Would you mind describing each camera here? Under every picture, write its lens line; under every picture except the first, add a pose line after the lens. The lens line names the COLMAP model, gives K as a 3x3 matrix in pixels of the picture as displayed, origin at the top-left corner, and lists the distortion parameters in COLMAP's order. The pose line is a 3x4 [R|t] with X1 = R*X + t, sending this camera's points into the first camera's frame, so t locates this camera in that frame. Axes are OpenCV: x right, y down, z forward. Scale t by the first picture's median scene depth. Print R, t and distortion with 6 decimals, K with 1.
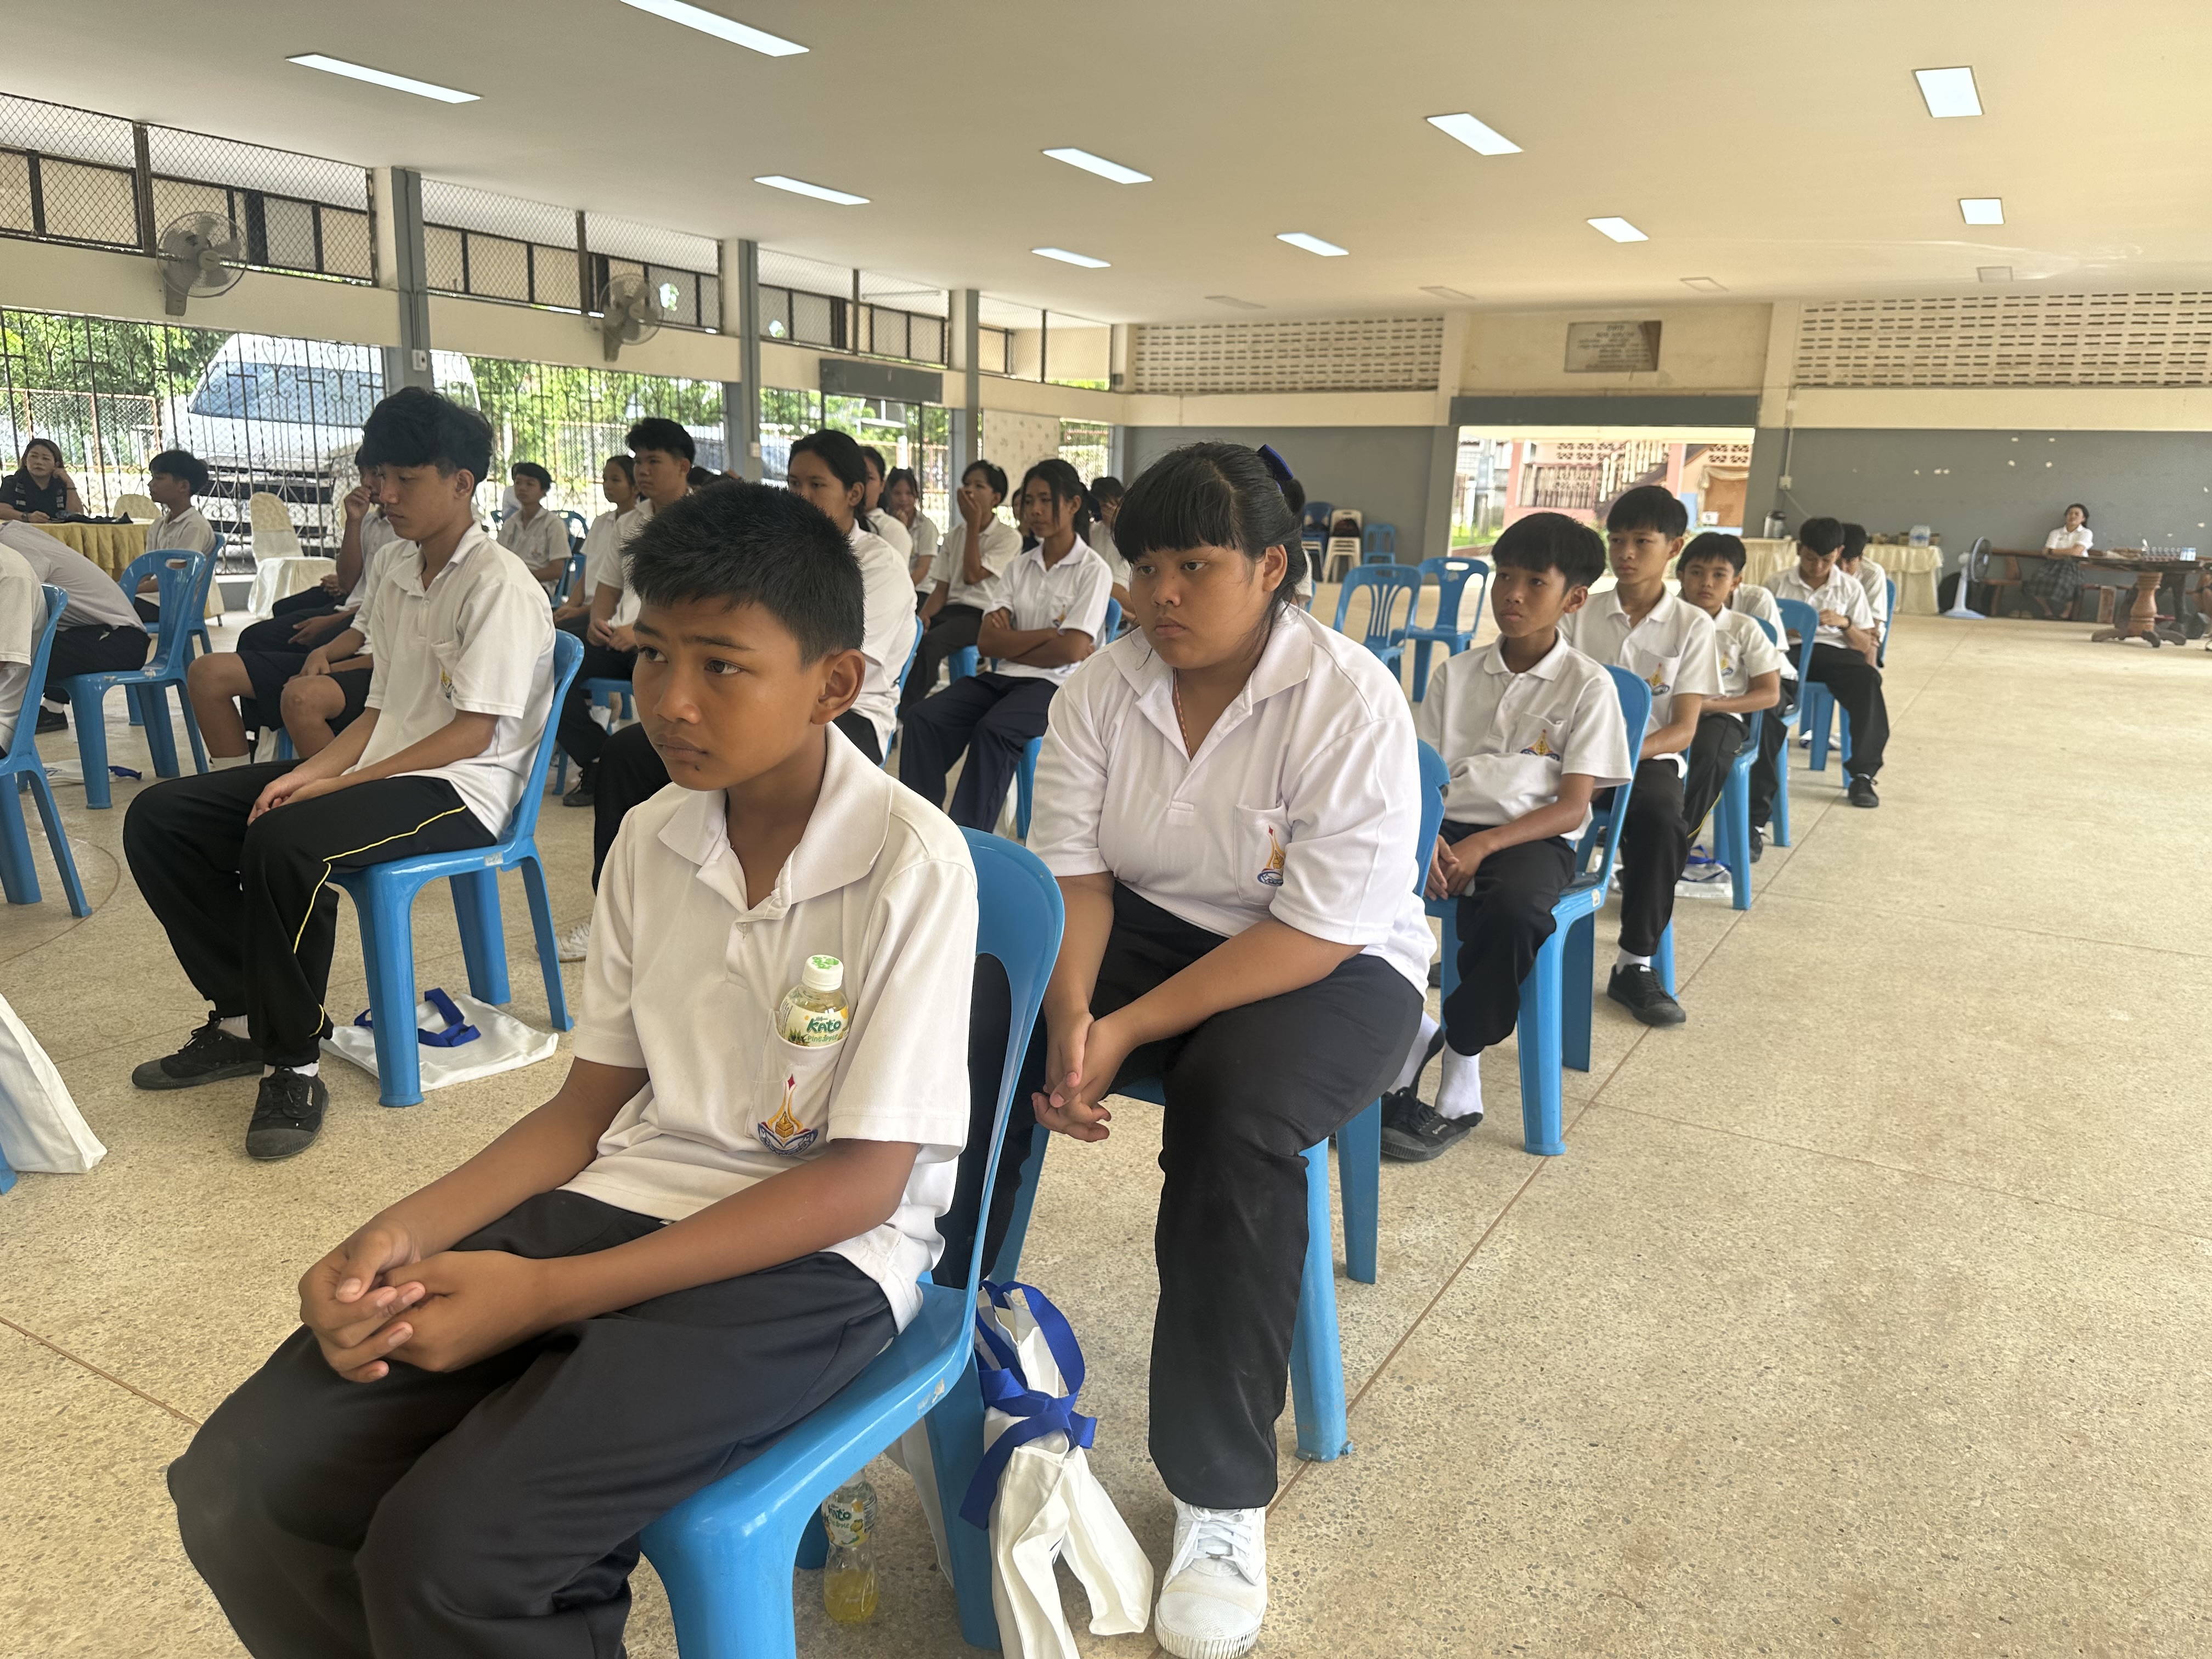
lens RADIAL K [[1556.9, 0, 1086.3], [0, 1556.9, 856.9], [0, 0, 1]] dist [0.081079, -0.117821]
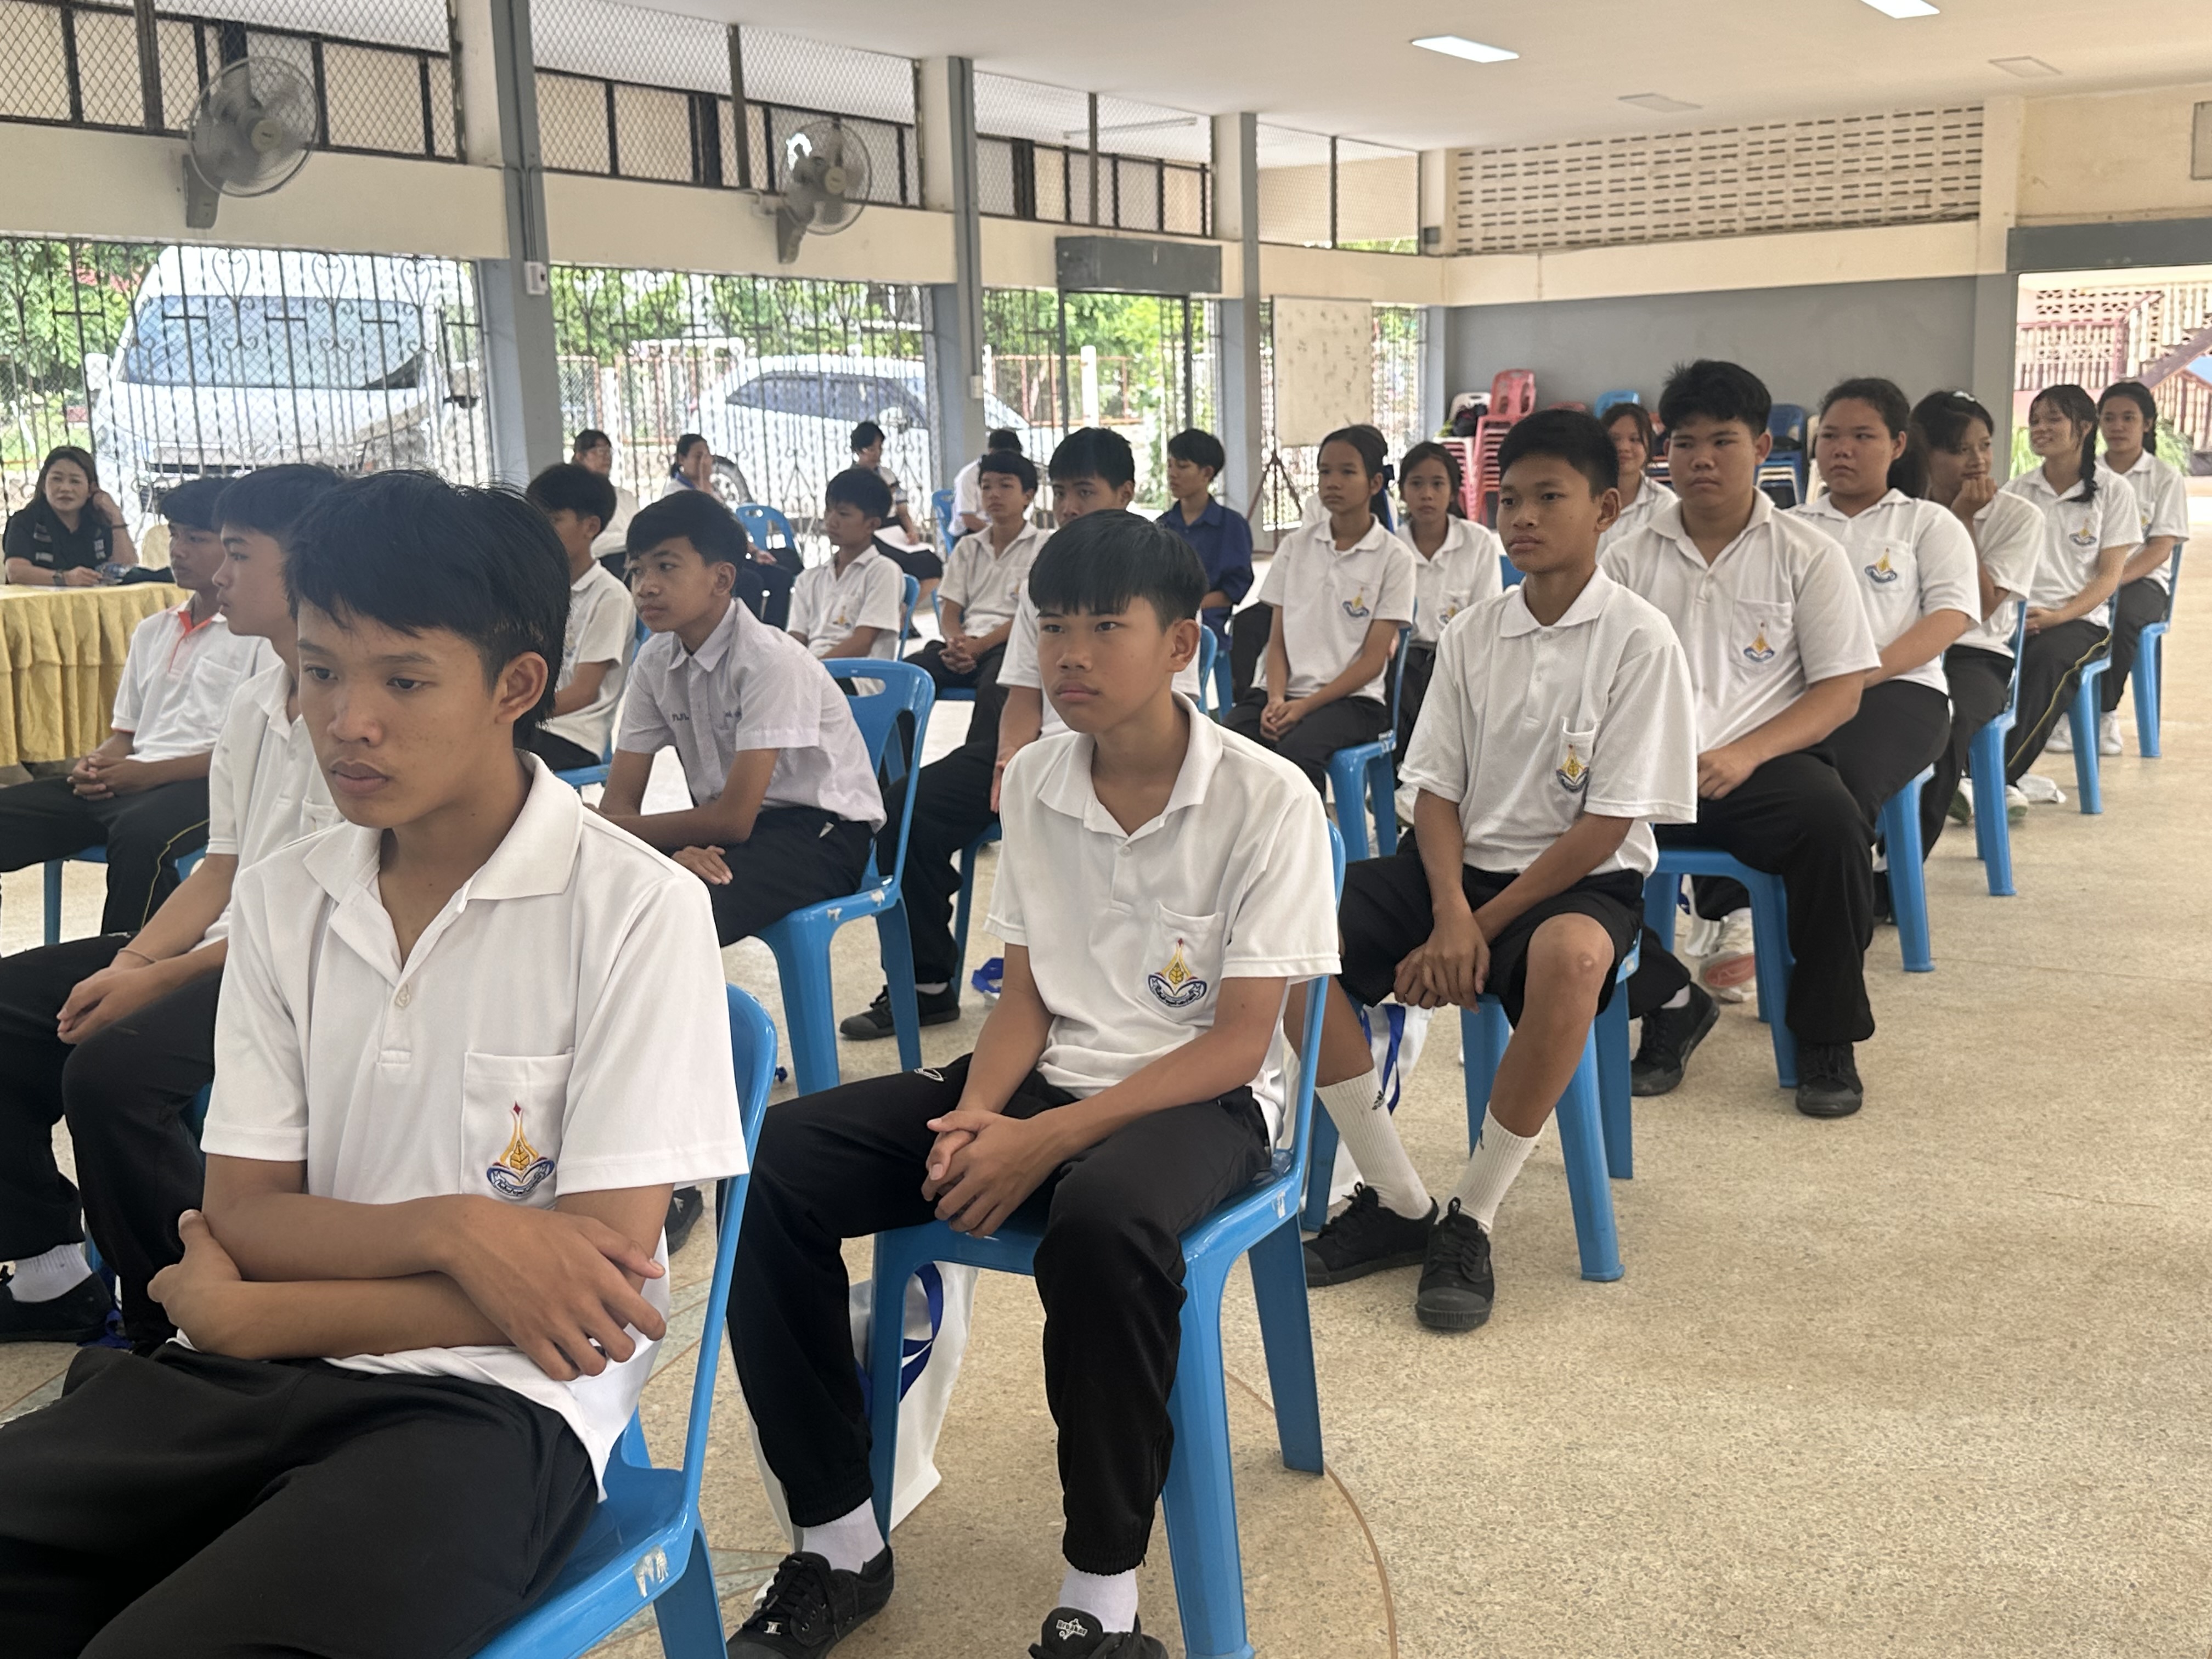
lens RADIAL K [[2346.3, 0, 1107.4], [0, 2346.3, 823.0], [0, 0, 1]] dist [0.197815, -0.466925]
pose [[0.998197, -0.060001, -0.001551, -0.196549], [0.059831, 0.996759, -0.053768, -0.035932], [0.004772, 0.053578, 0.998552, 0.075434]]
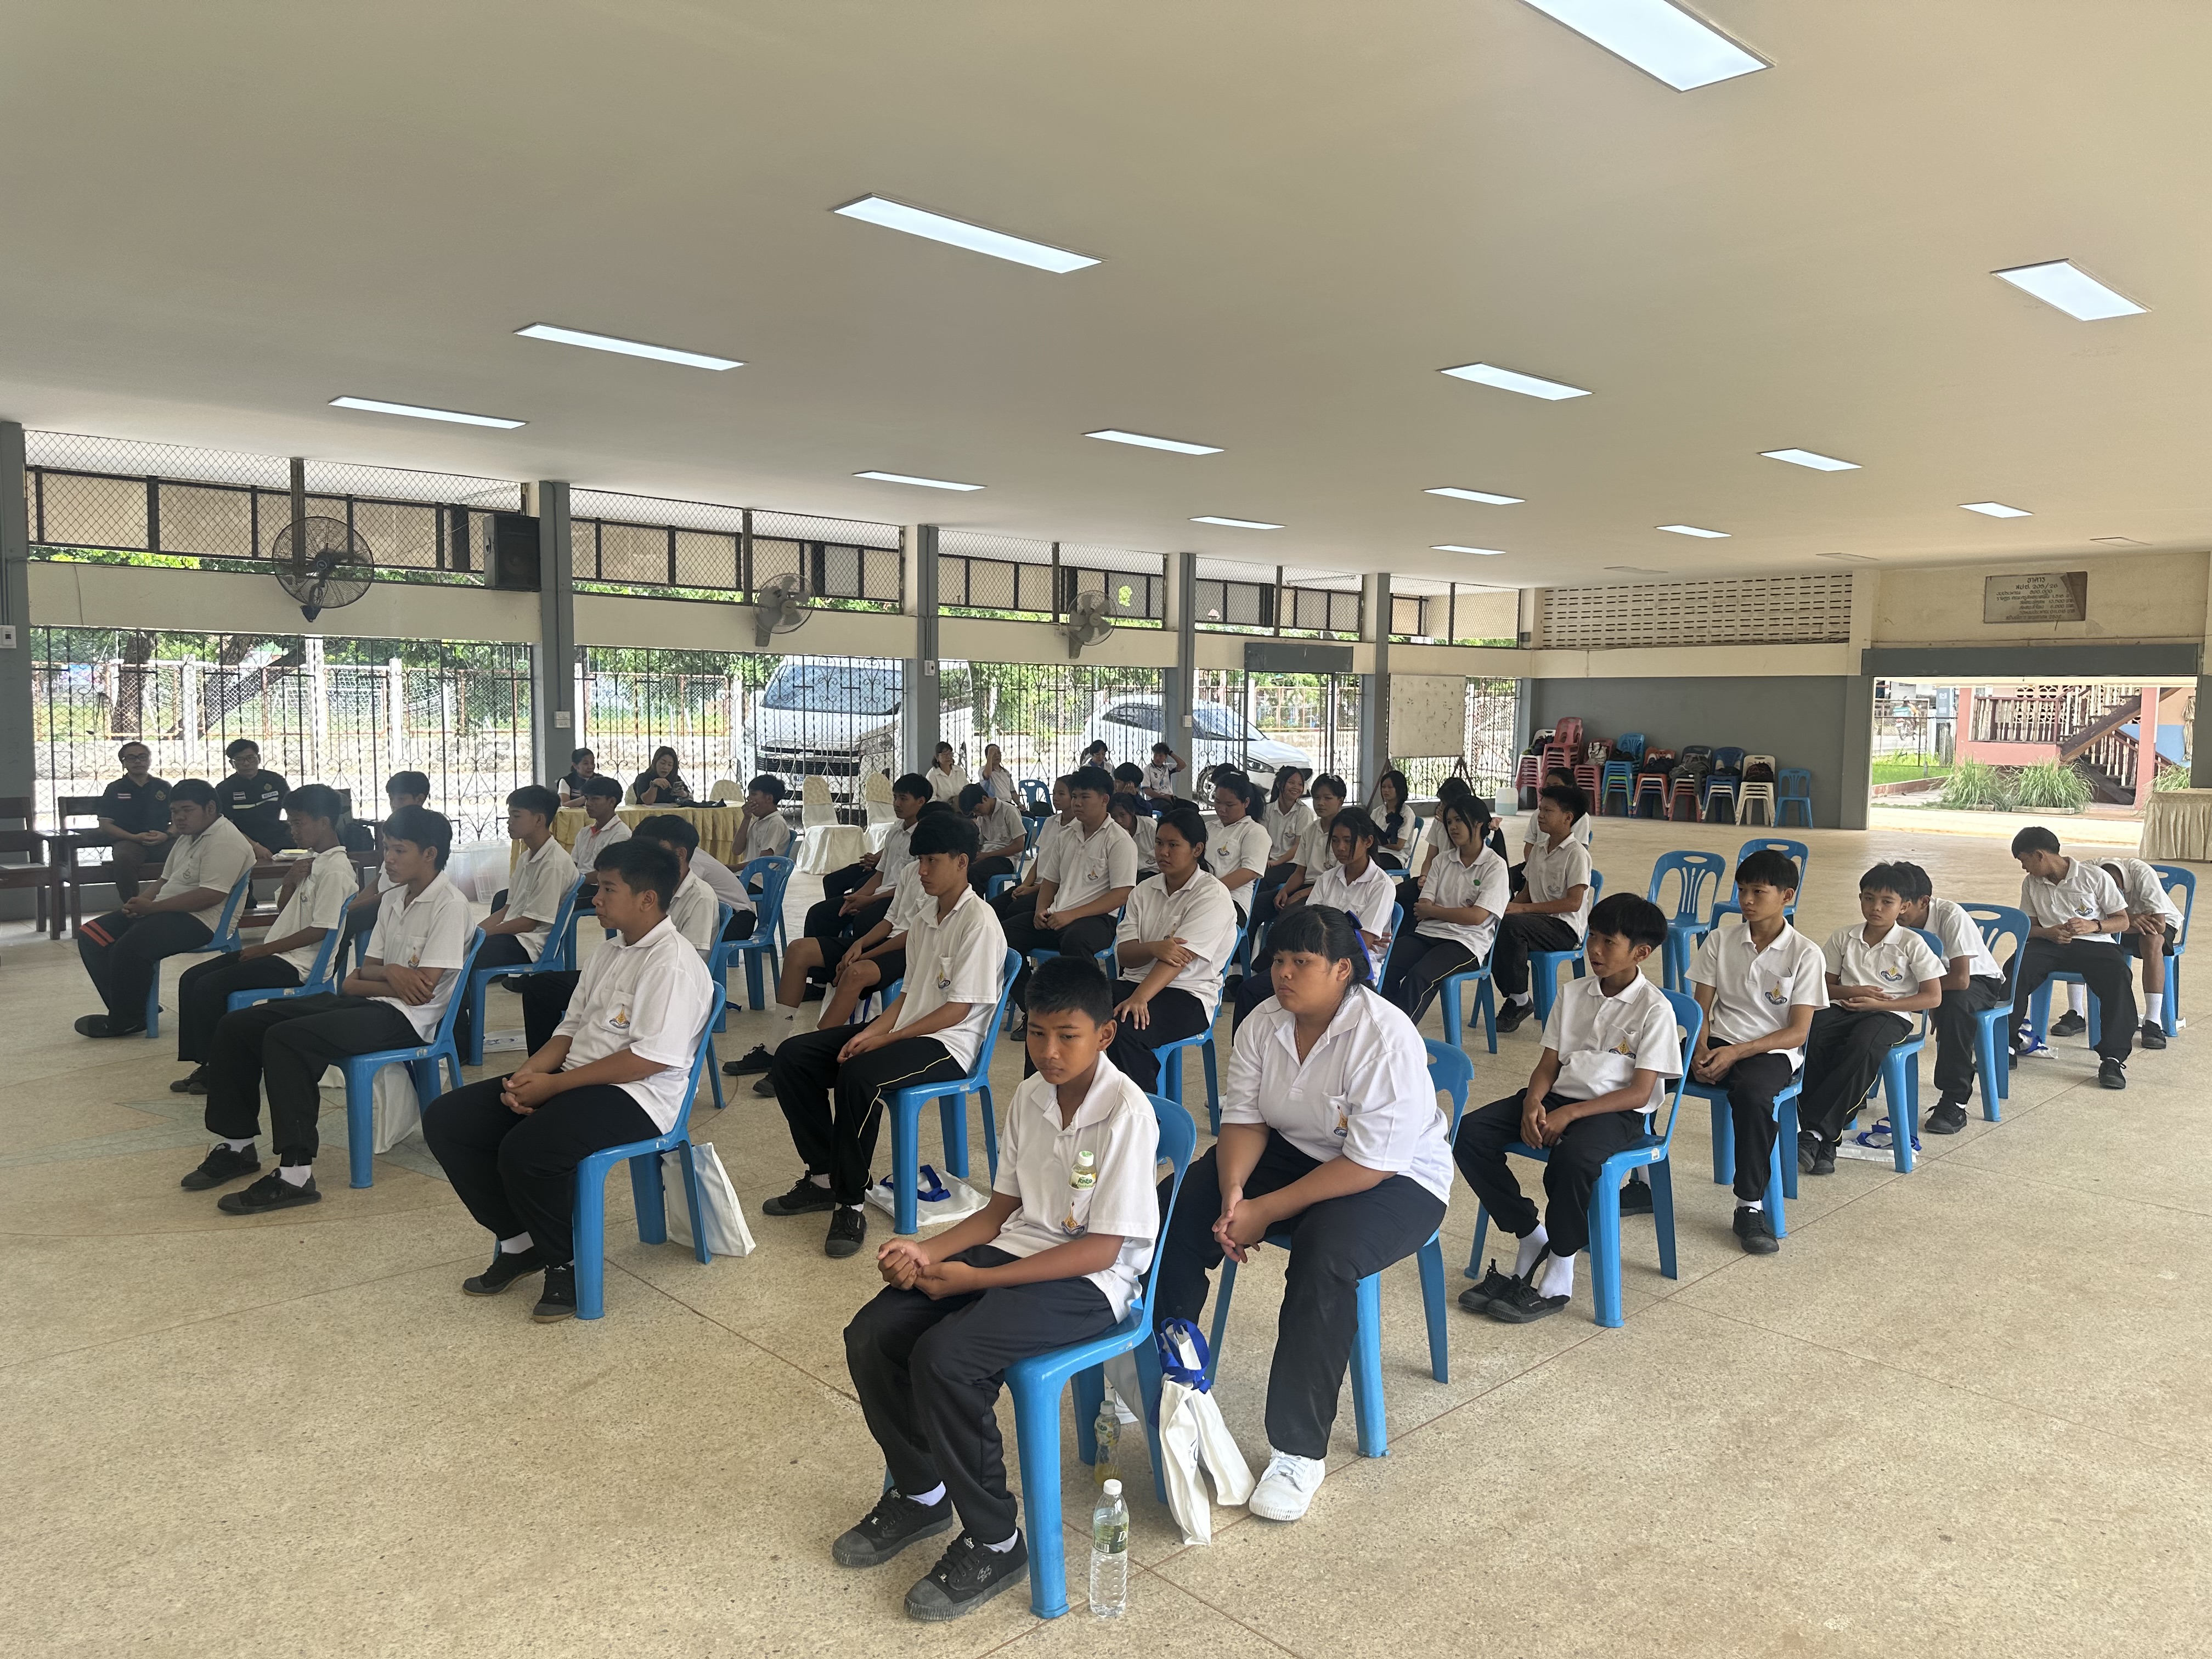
lens RADIAL K [[1550.0, 0, 1092.3], [0, 1550.0, 800.3], [0, 0, 1]] dist [0.203710, -0.436781]
pose [[0.961385, -0.001946, -0.275201, 0.048546], [-0.044673, 0.985609, -0.163030, -0.007705], [0.271558, 0.169028, 0.947463, -0.134732]]
